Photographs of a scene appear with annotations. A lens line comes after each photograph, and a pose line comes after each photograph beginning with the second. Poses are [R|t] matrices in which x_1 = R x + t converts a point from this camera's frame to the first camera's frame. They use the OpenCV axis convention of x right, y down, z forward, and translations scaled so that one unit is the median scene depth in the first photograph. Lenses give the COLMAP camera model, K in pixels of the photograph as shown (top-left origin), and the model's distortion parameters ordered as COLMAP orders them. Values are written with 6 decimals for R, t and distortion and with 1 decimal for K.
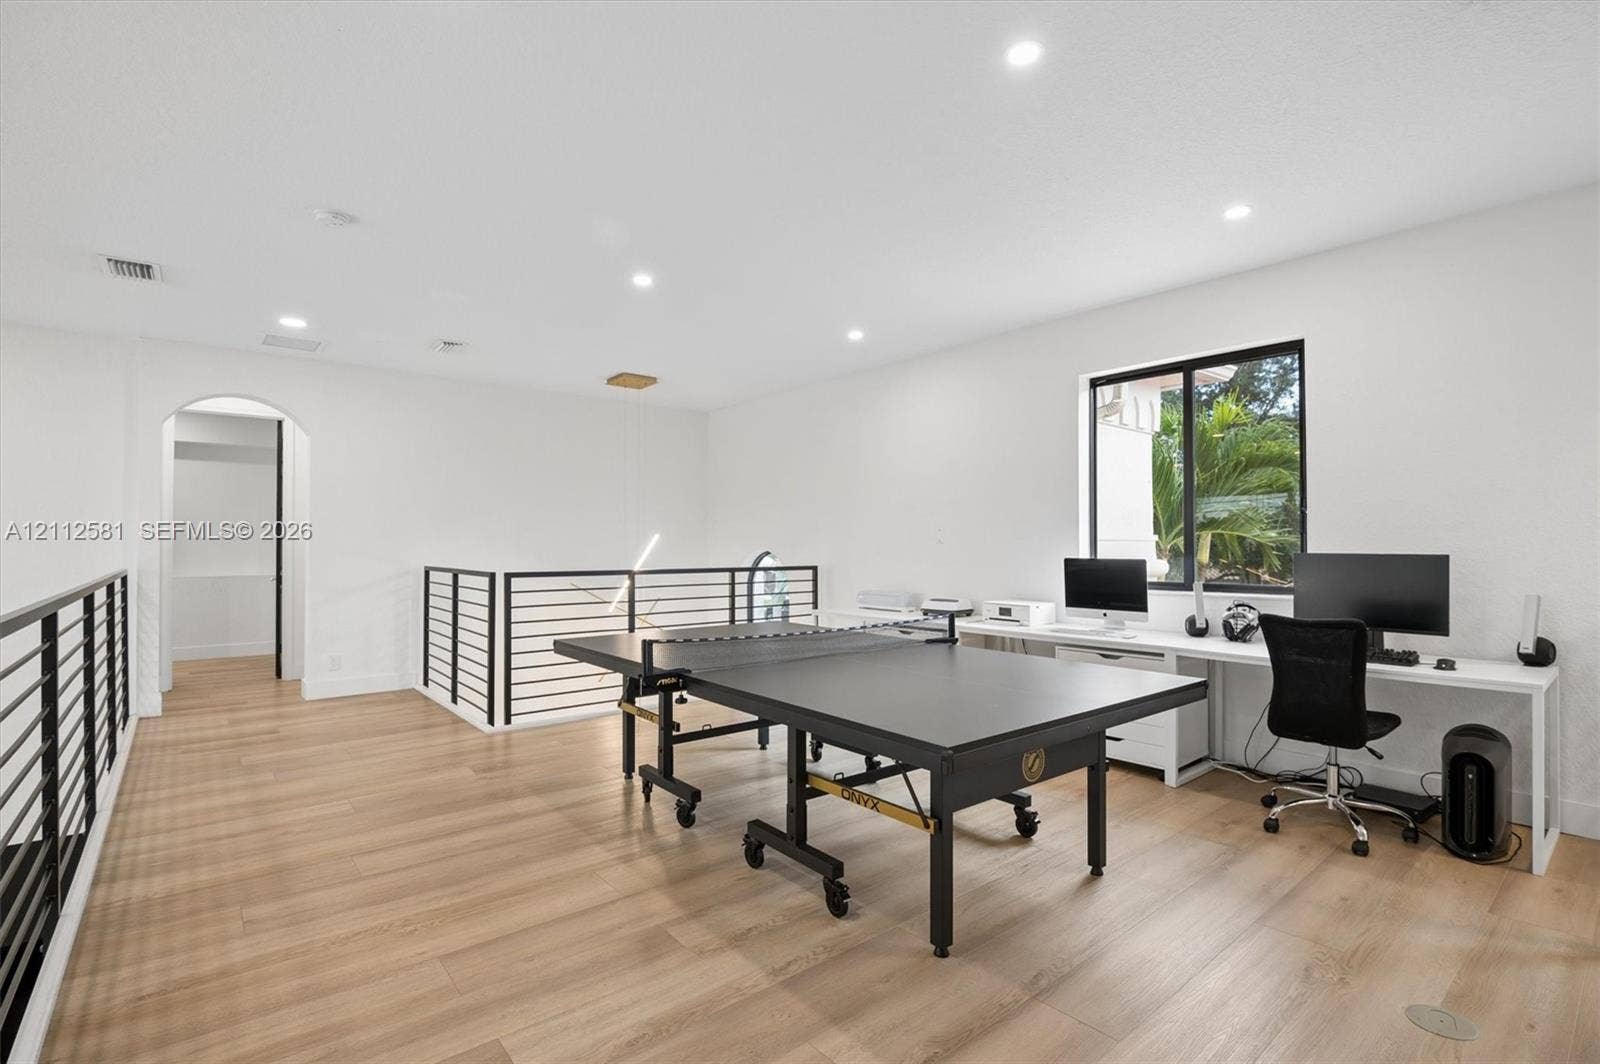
lens RADIAL K [[734.6, 0, 790.7], [0, 734.6, 533.8], [0, 0, 1]] dist [-0.022095, -0.000780]
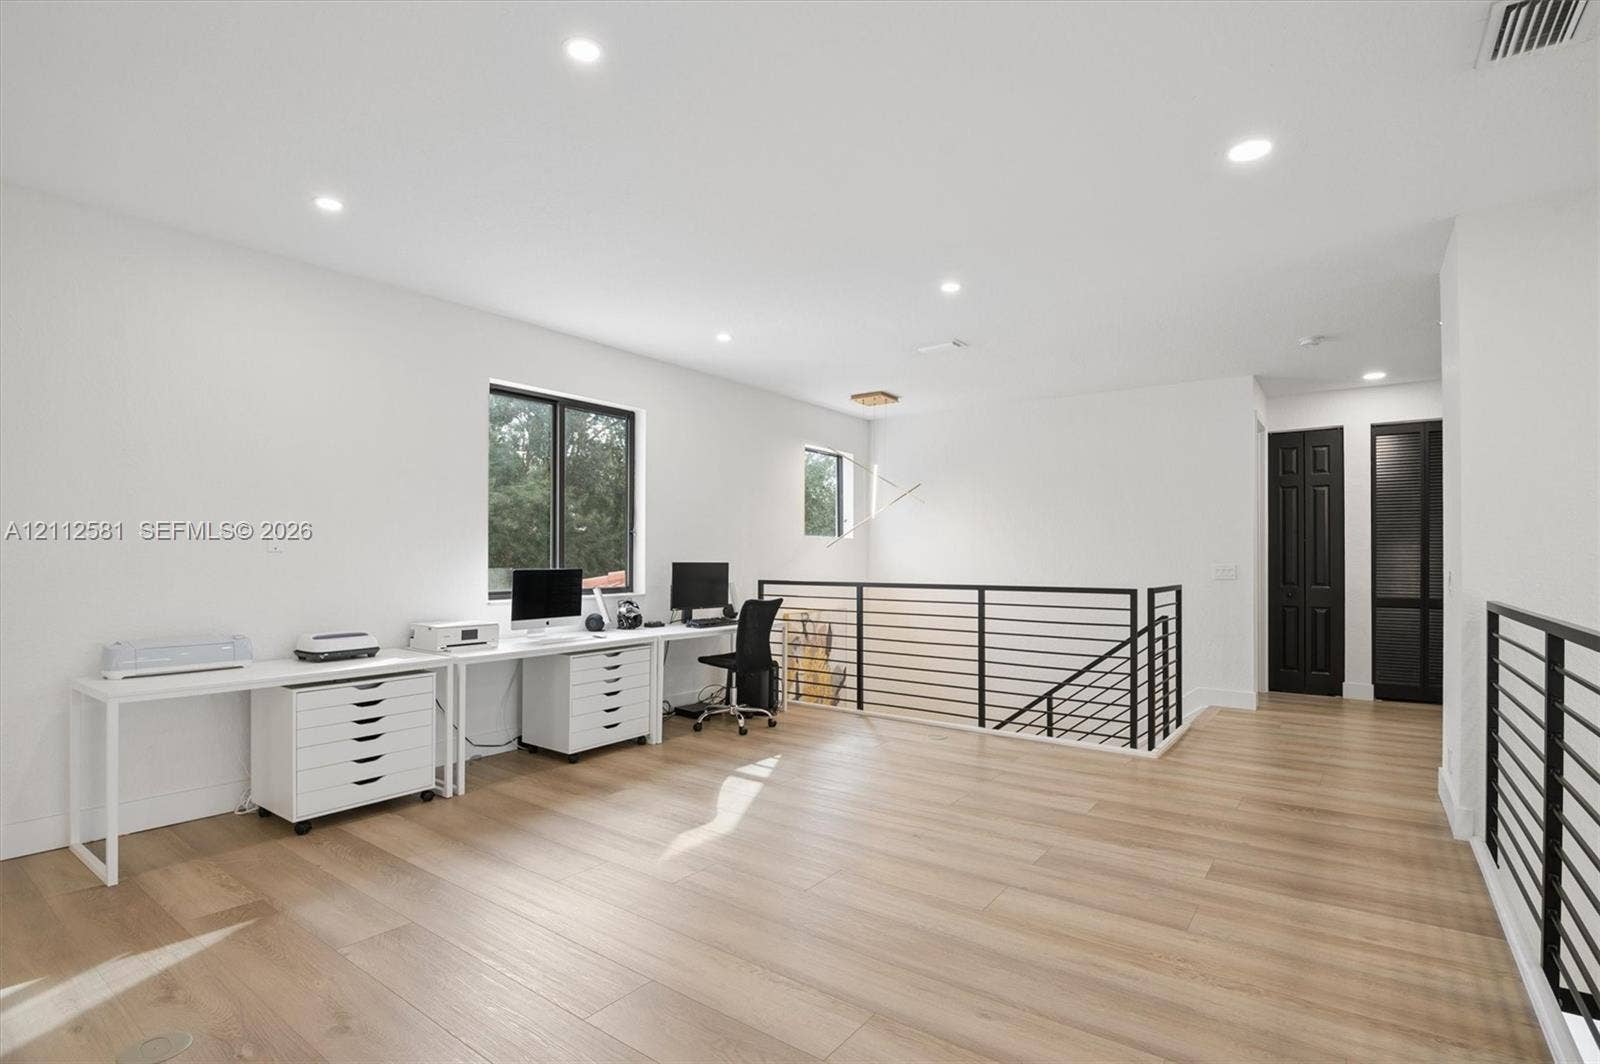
lens RADIAL K [[786.7, 0, 795.6], [0, 786.7, 540.7], [0, 0, 1]] dist [-0.002124, -0.013367]
pose [[-0.263457, 0.019672, 0.964470, -1.084230], [-0.019088, 0.999490, -0.025600, 0.021166], [-0.964482, -0.025154, -0.262947, 1.381533]]
